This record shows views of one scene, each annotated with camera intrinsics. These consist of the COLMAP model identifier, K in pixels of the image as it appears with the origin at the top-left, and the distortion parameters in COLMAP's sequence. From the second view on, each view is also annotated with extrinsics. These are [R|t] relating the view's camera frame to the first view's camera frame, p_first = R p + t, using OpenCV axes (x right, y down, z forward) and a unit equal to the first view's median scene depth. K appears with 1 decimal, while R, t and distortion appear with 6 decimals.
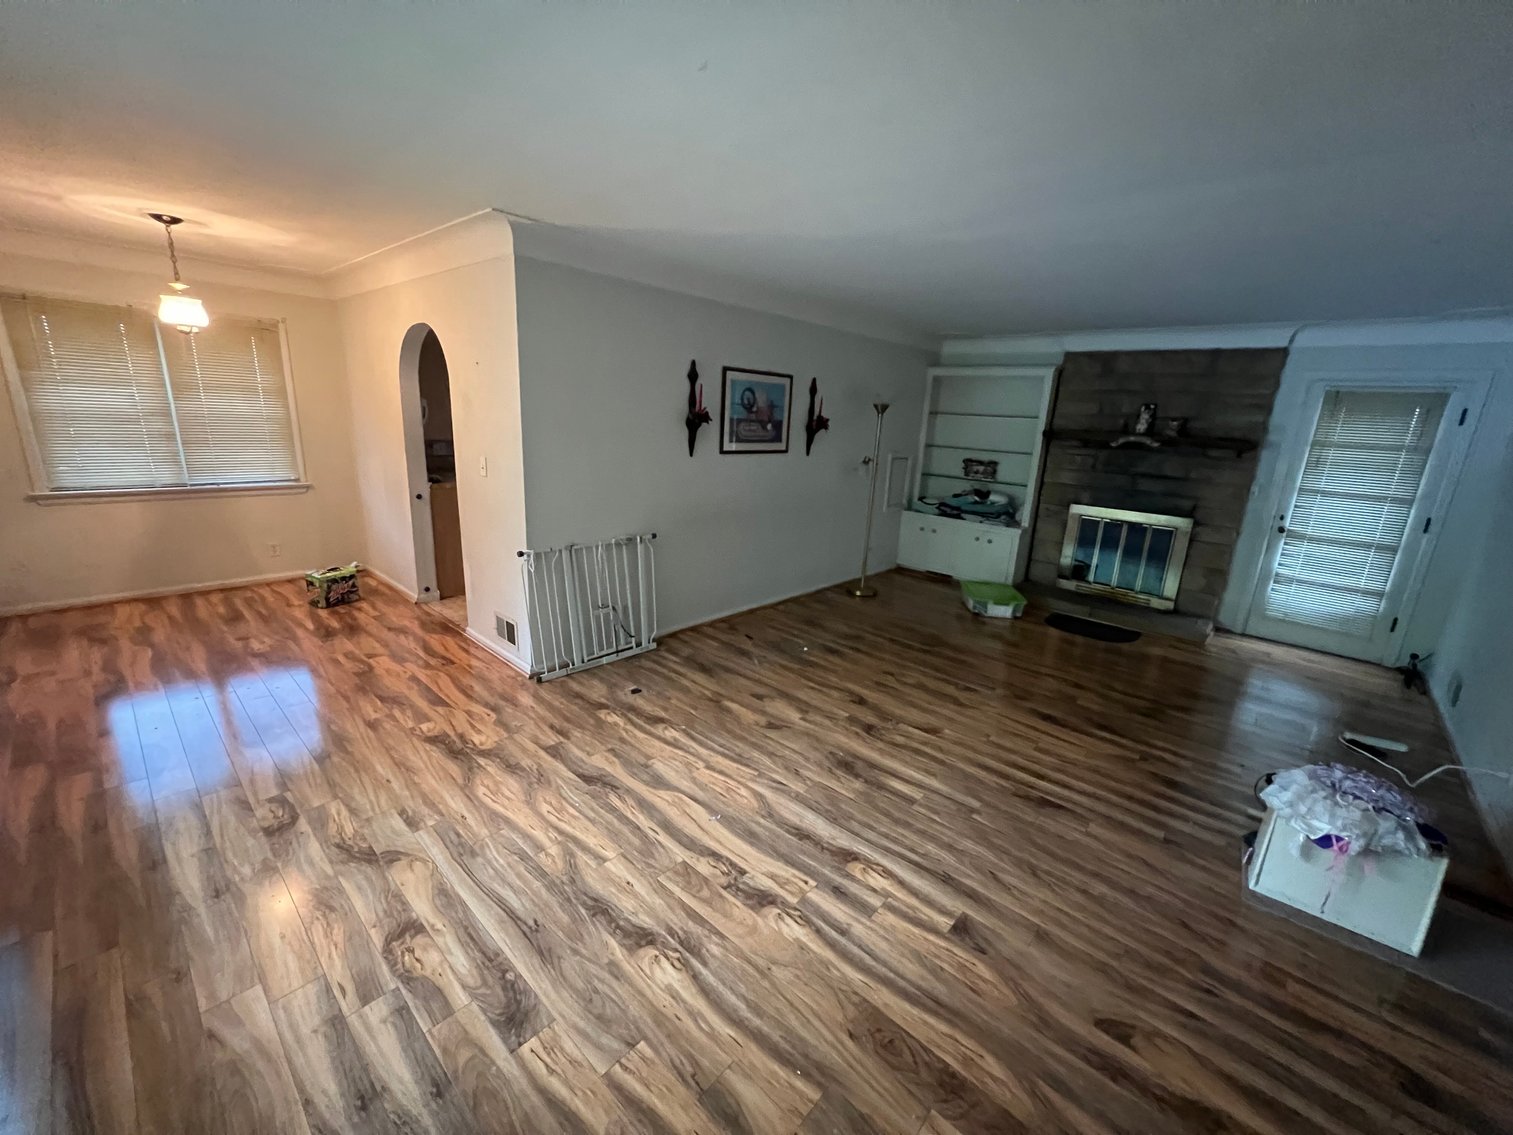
lens RADIAL K [[606.7, 0, 756.5], [0, 606.7, 567.5], [0, 0, 1]] dist [0.001186, -0.000060]
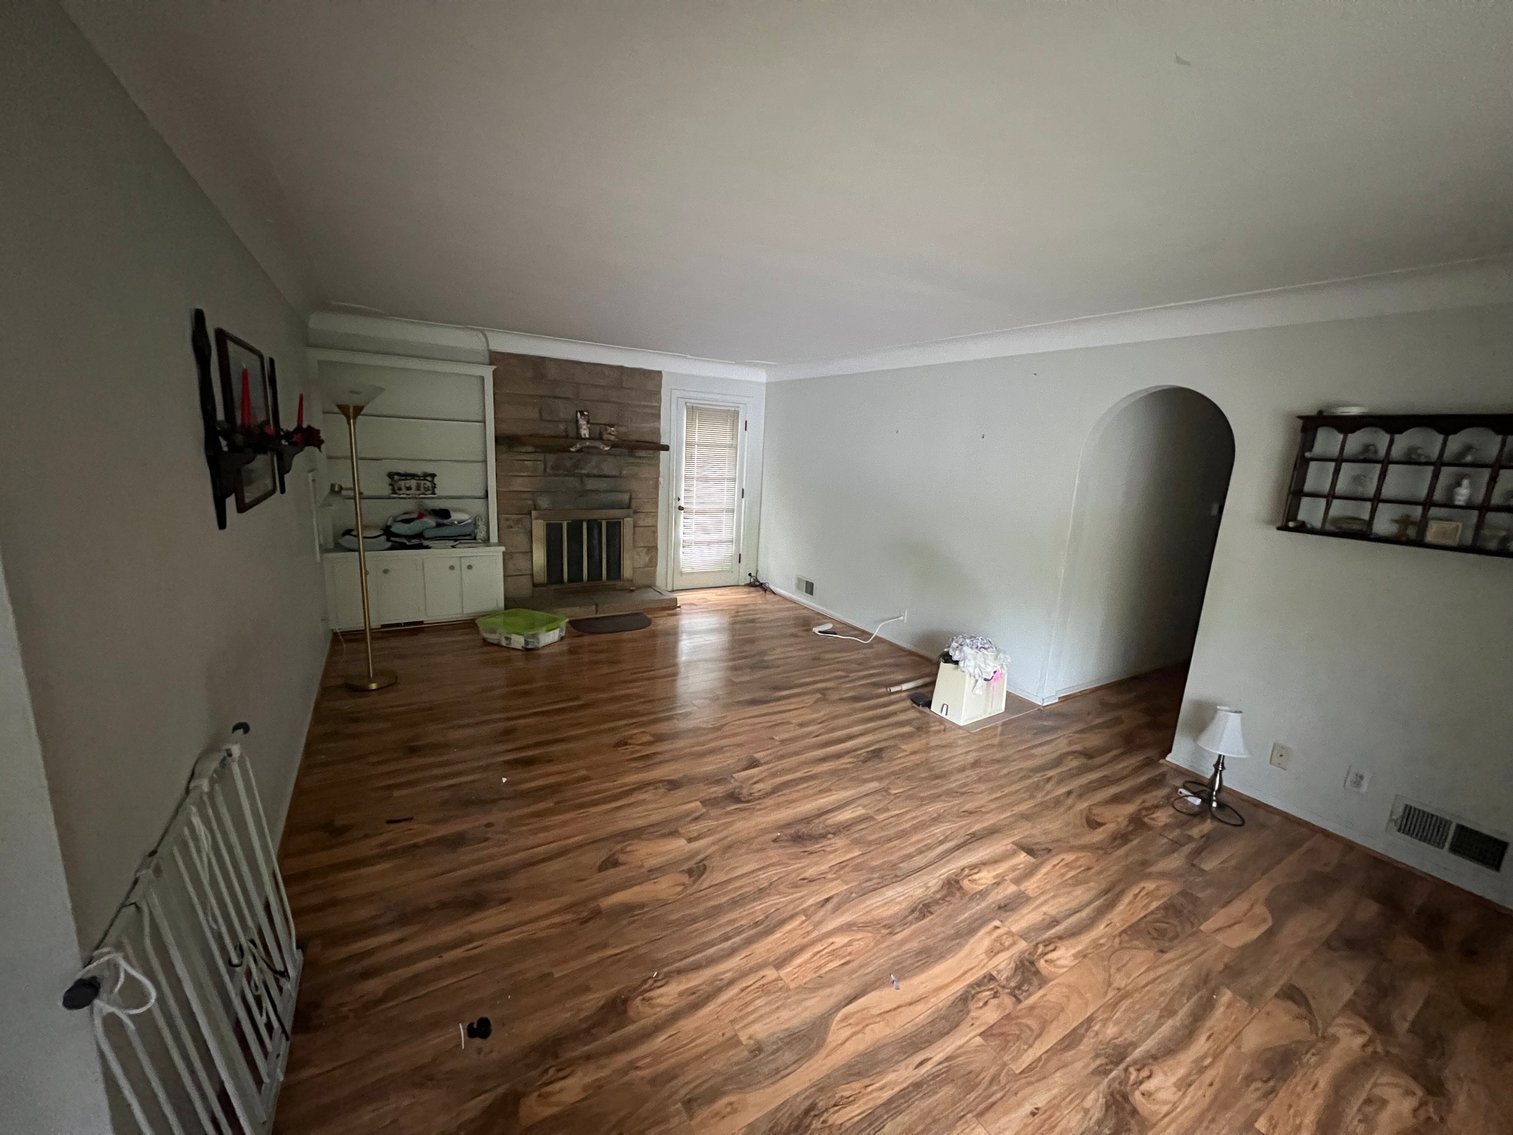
lens RADIAL K [[606.7, 0, 756.5], [0, 606.7, 567.5], [0, 0, 1]] dist [0.001186, -0.000060]
pose [[0.276342, -0.228103, 0.933597, -0.529667], [0.201455, 0.963592, 0.175802, -0.196344], [-0.939708, 0.139496, 0.312233, 0.629070]]
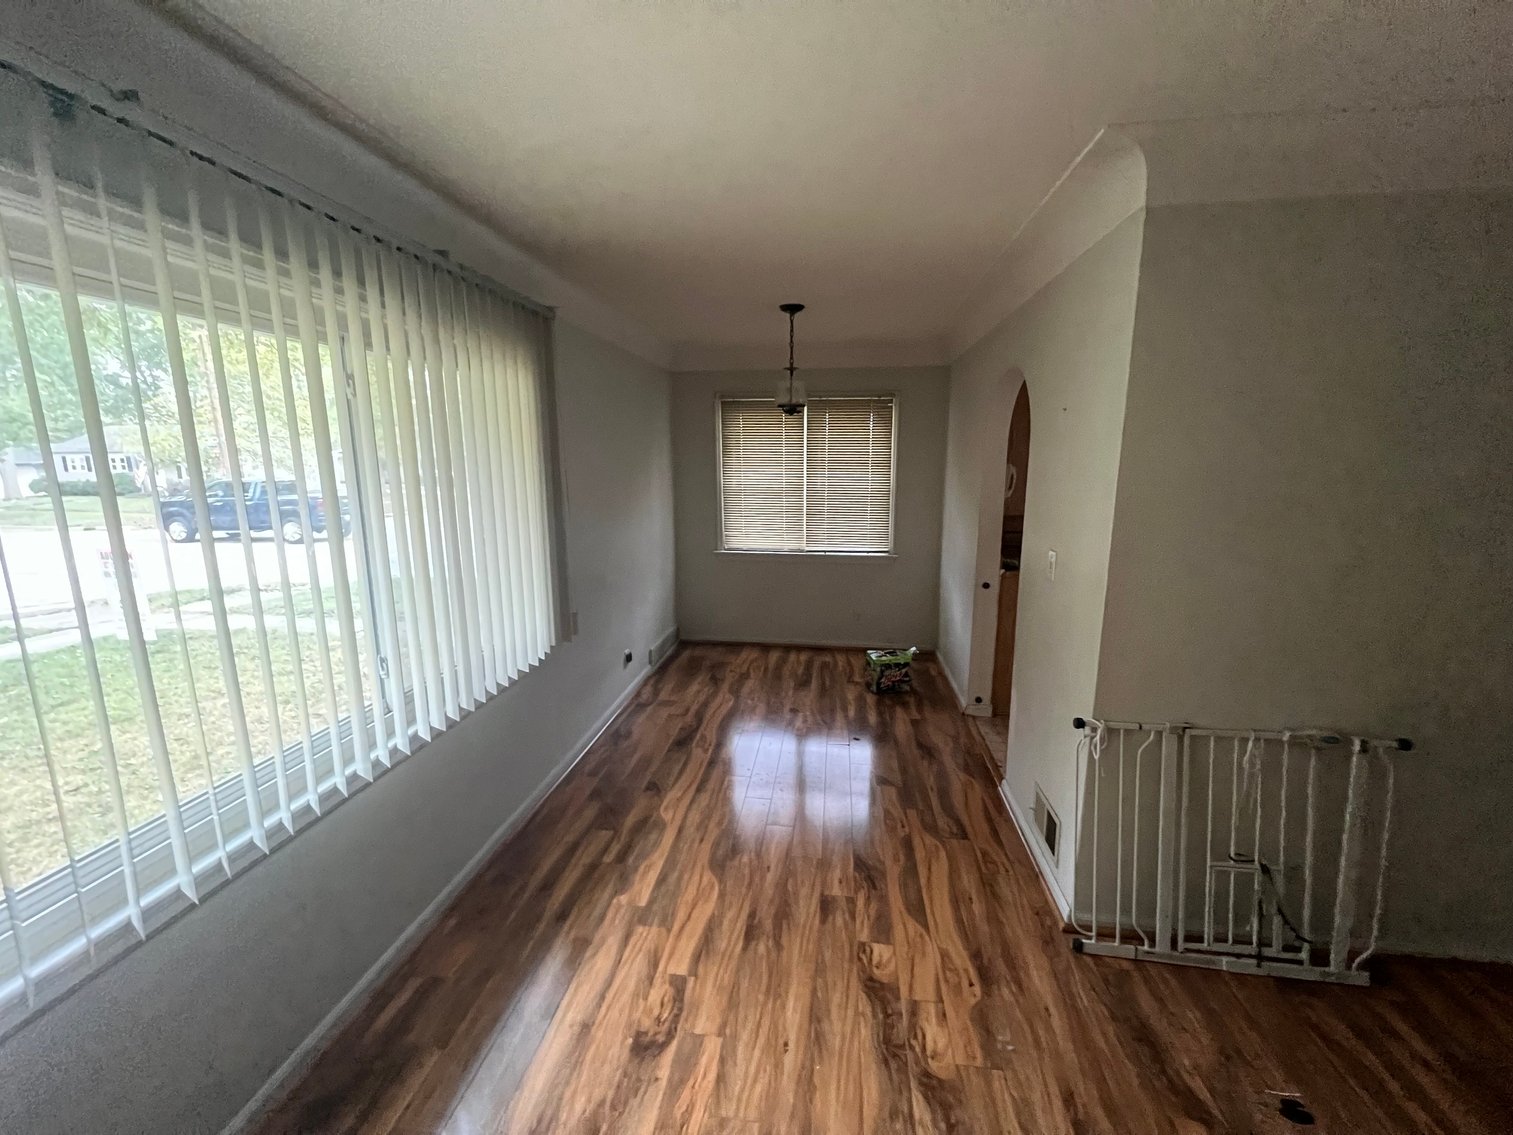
lens RADIAL K [[606.7, 0, 756.5], [0, 606.7, 567.5], [0, 0, 1]] dist [0.001186, -0.000060]
pose [[0.569542, 0.095813, -0.816359, -0.106126], [-0.174728, 0.984596, -0.006343, -0.116203], [0.803176, 0.146253, 0.577510, 0.403000]]
